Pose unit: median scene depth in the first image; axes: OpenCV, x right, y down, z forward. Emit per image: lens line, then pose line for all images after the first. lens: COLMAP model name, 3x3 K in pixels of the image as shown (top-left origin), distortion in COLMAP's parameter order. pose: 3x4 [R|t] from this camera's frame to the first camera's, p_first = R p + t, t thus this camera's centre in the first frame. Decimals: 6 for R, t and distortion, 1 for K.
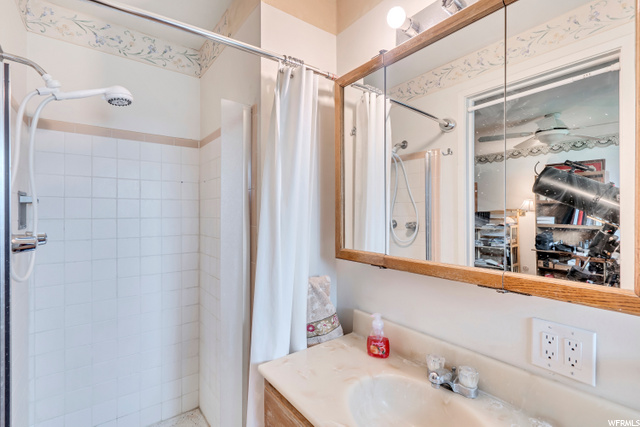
lens RADIAL K [[277.8, 0, 320.0], [0, 277.8, 213.5], [0, 0, 1]] dist [0.028151, 0.000324]
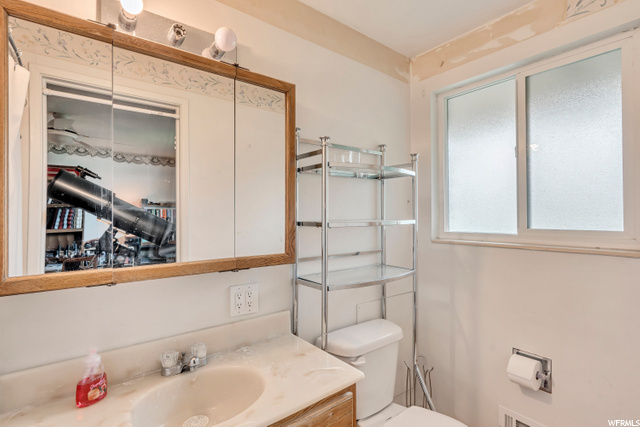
lens RADIAL K [[296.3, 0, 316.9], [0, 296.3, 212.9], [0, 0, 1]] dist [-0.000220, 0.000304]
pose [[0.037632, 0.017243, 0.999143, -0.653489], [-0.001493, 0.999851, -0.017199, -0.001361], [-0.999291, -0.000844, 0.037652, 0.380311]]
